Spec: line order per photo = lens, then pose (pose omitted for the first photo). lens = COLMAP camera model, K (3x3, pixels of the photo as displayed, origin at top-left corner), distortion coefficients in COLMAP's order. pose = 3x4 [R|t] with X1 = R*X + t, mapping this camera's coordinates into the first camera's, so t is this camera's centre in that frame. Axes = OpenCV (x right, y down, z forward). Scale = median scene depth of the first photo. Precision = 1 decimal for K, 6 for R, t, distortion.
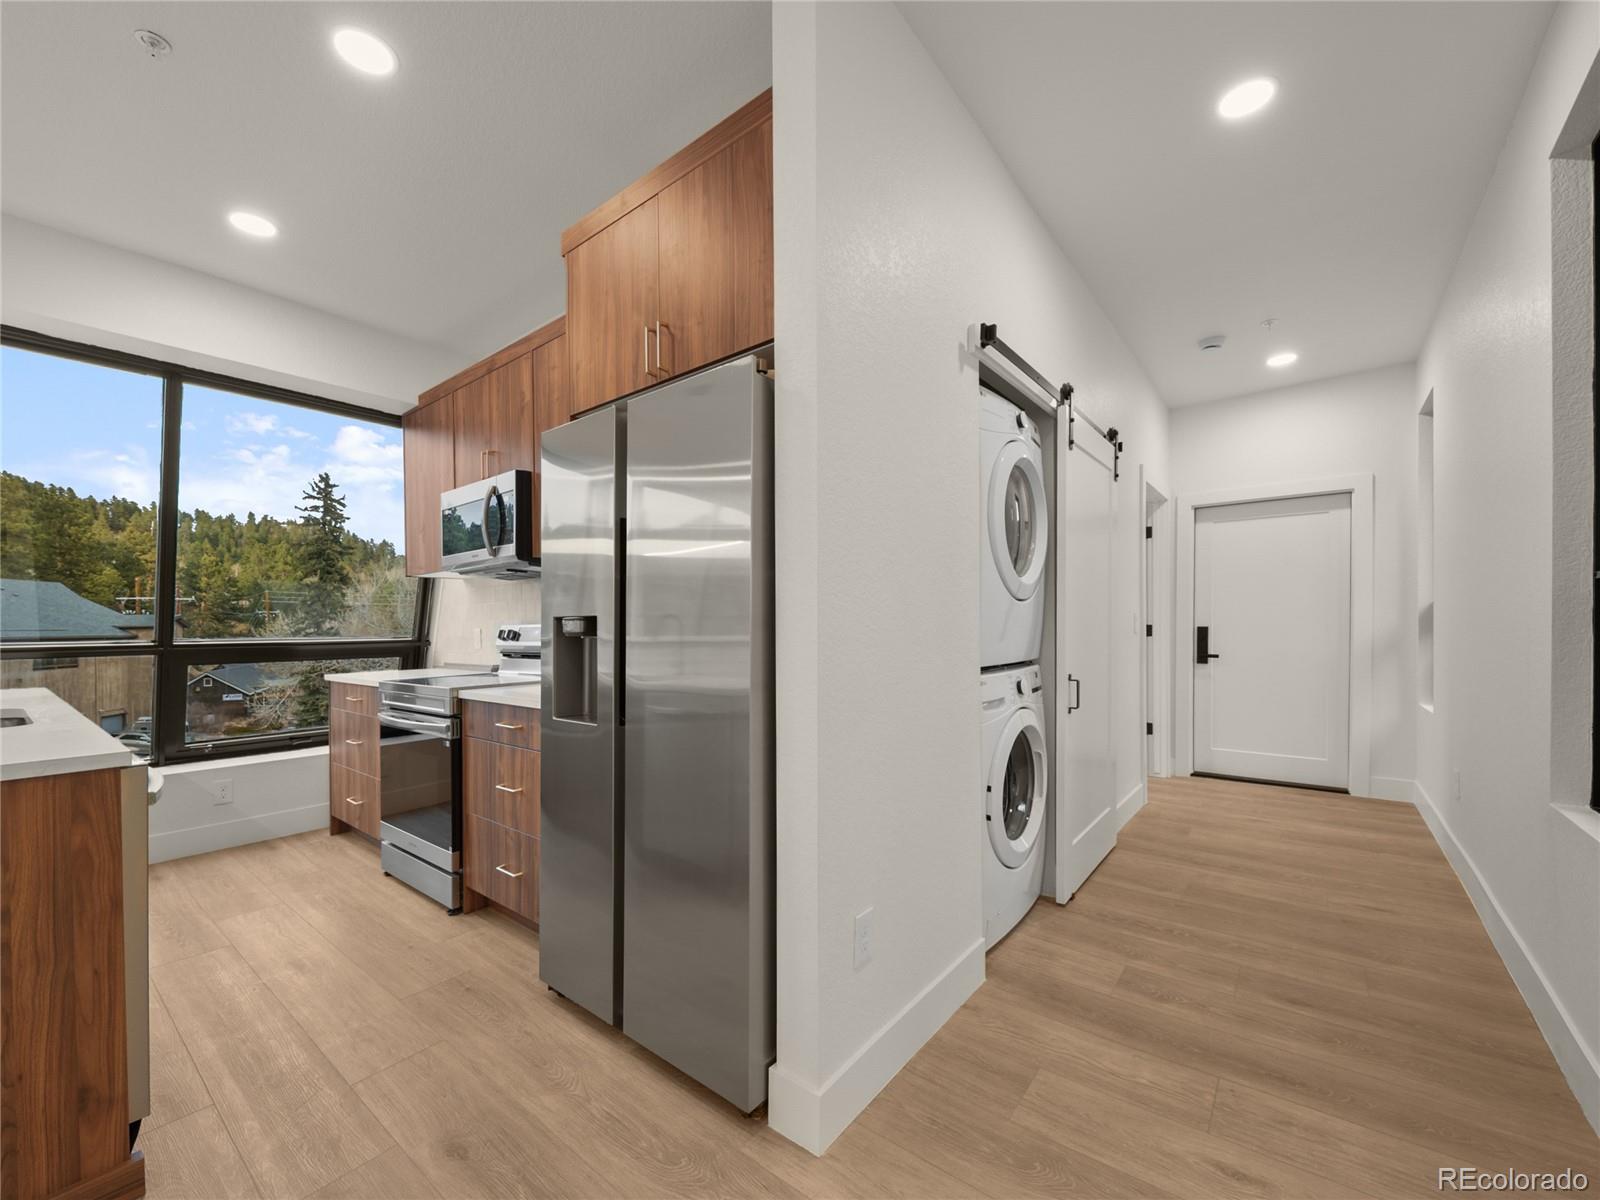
lens RADIAL K [[648.8, 0, 805.7], [0, 648.8, 612.9], [0, 0, 1]] dist [0.012975, -0.007407]
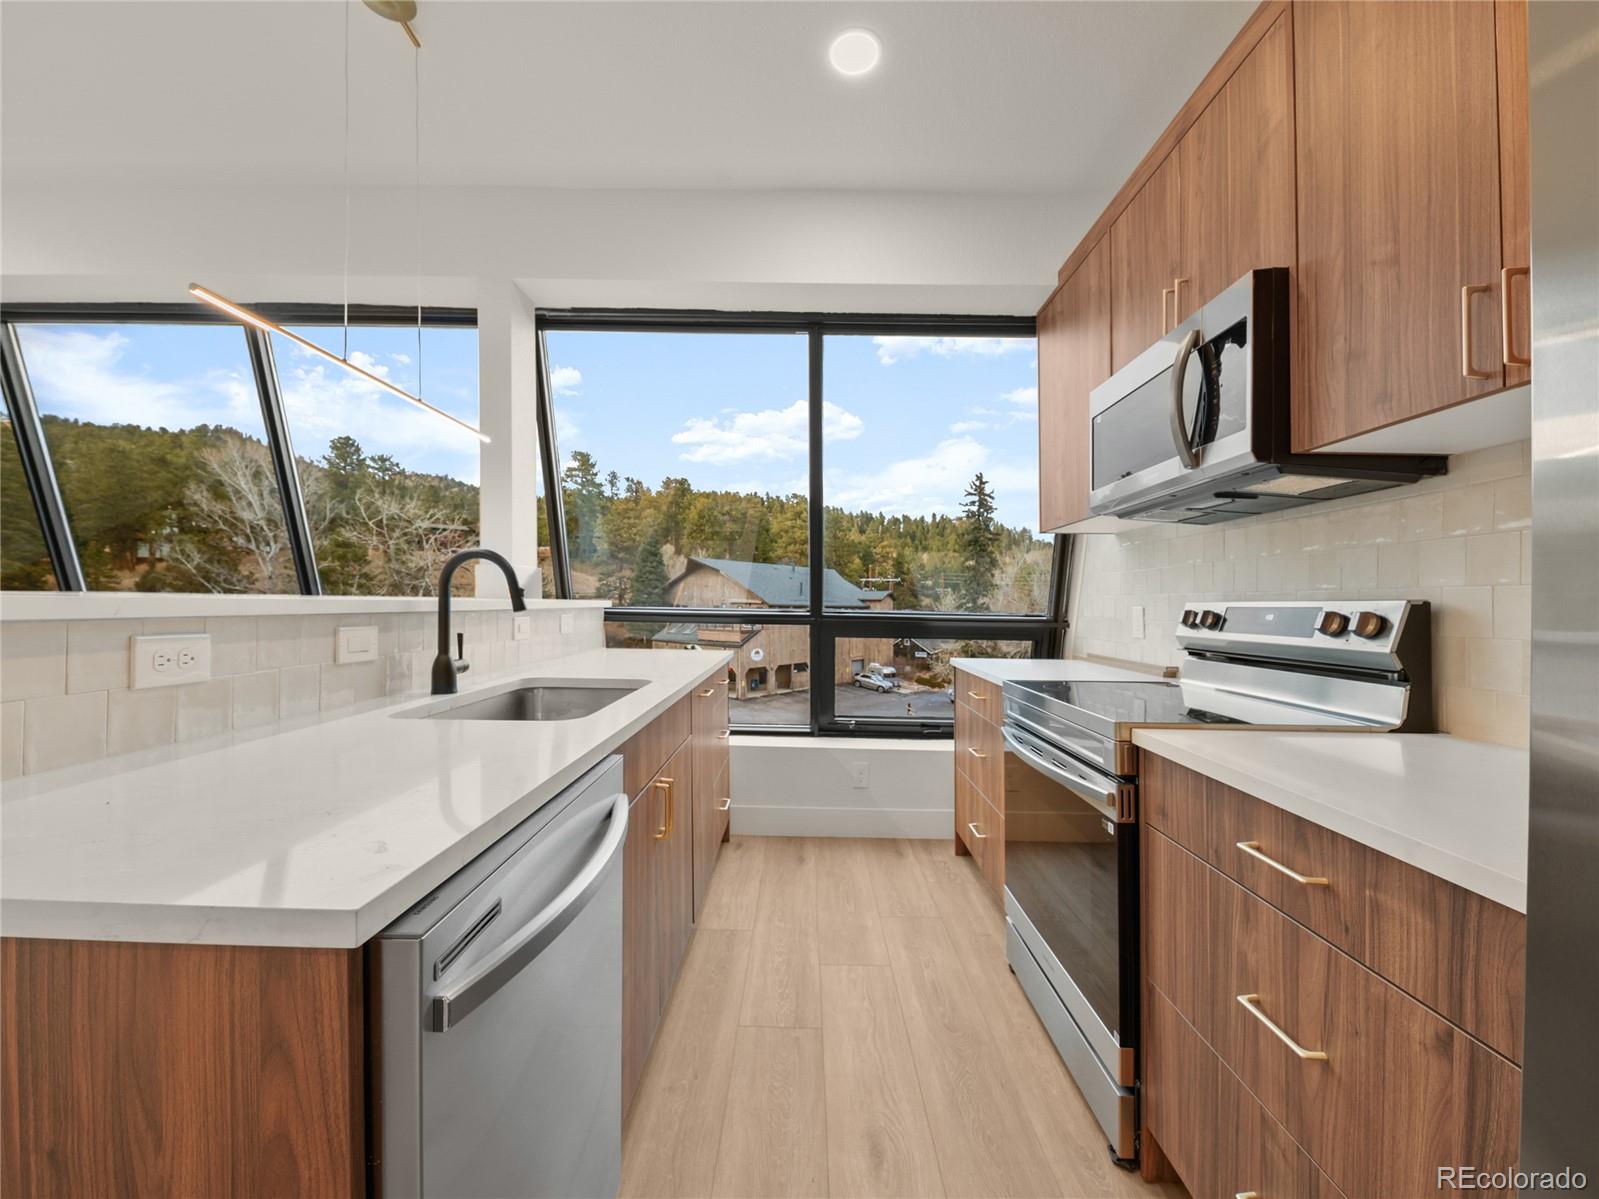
lens RADIAL K [[638.8, 0, 808.4], [0, 638.8, 602.5], [0, 0, 1]] dist [0.012747, -0.007202]
pose [[0.622597, 0.019125, -0.782309, -0.217498], [-0.005698, 0.999786, 0.019907, 0.009048], [0.782522, -0.007936, 0.622572, 0.354308]]
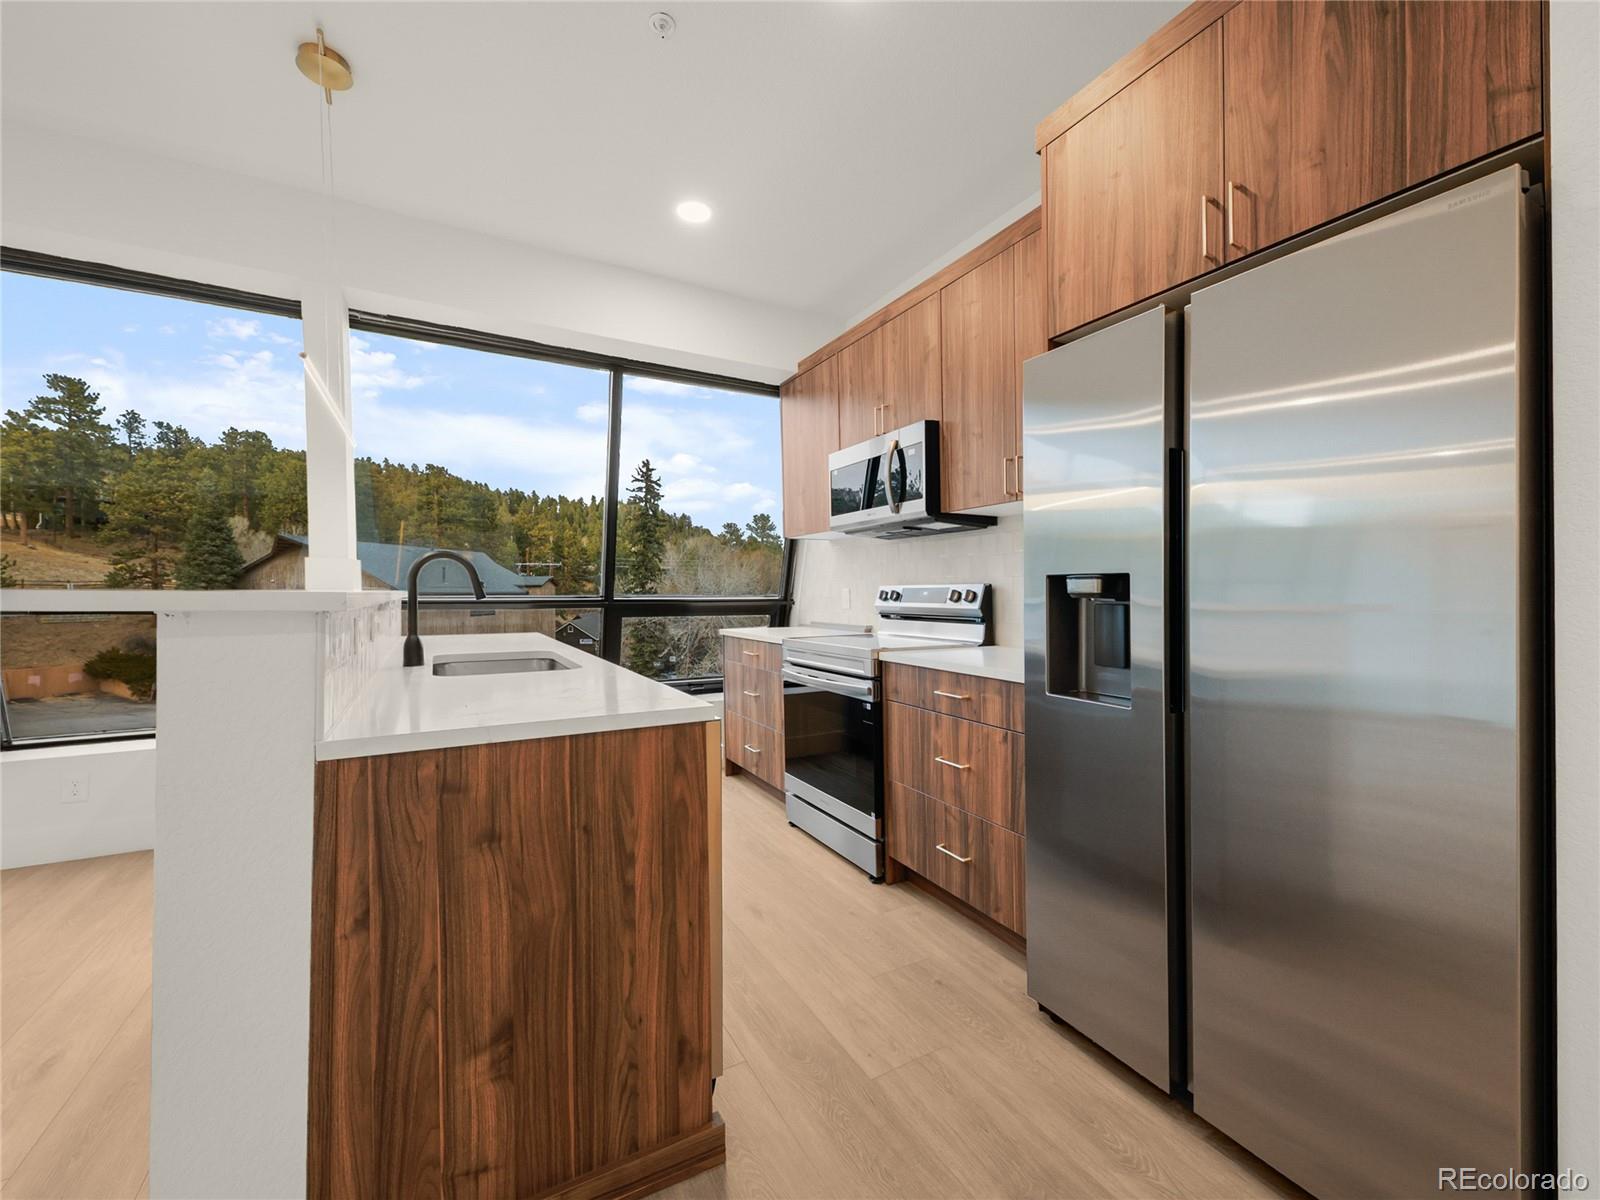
lens RADIAL K [[641.6, 0, 800.0], [0, 641.6, 588.6], [0, 0, 1]] dist [0.030043, -0.008239]
pose [[0.923746, 0.009288, -0.382893, -0.198930], [-0.001790, 0.999800, 0.019934, 0.003697], [0.383001, -0.017729, 0.923578, 0.052545]]
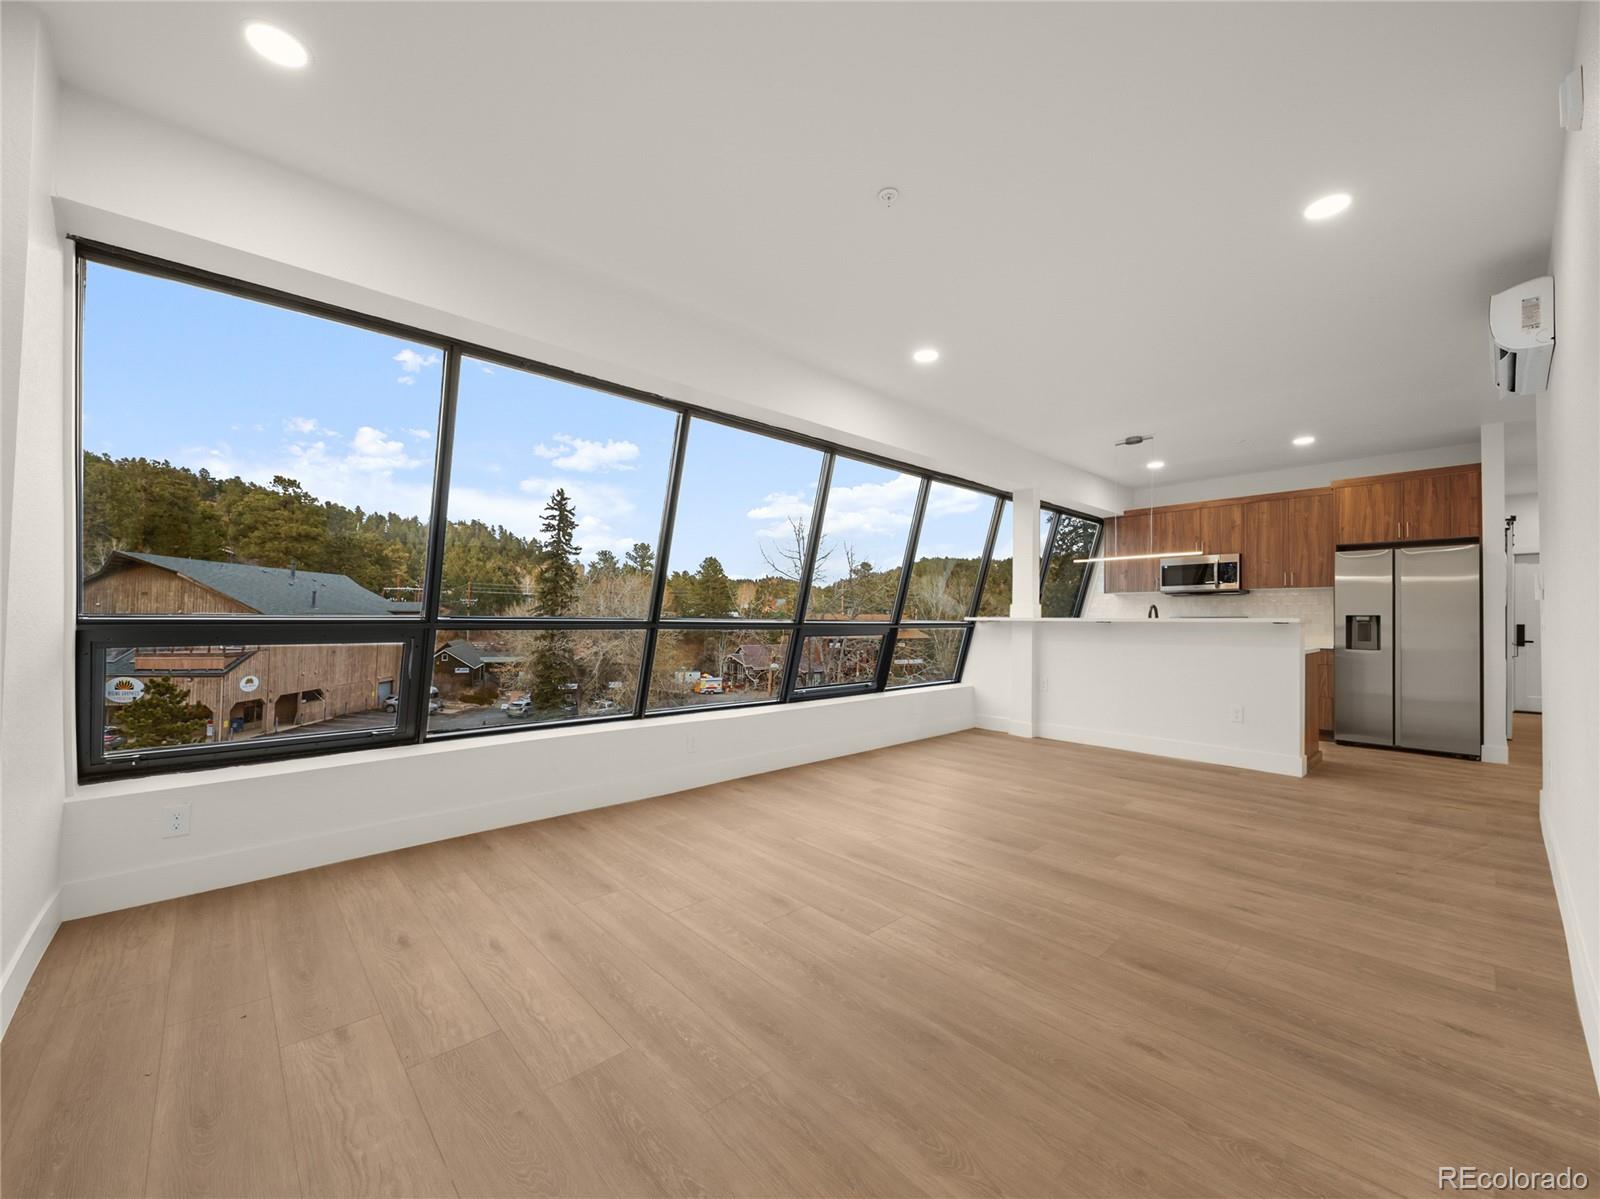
lens RADIAL K [[625.8, 0, 802.6], [0, 625.8, 597.1], [0, 0, 1]] dist [0.023348, -0.011490]
pose [[0.989708, 0.011193, -0.142666, -1.231265], [-0.013147, 0.999832, -0.012760, -0.004981], [0.142499, 0.014504, 0.989689, -1.094788]]
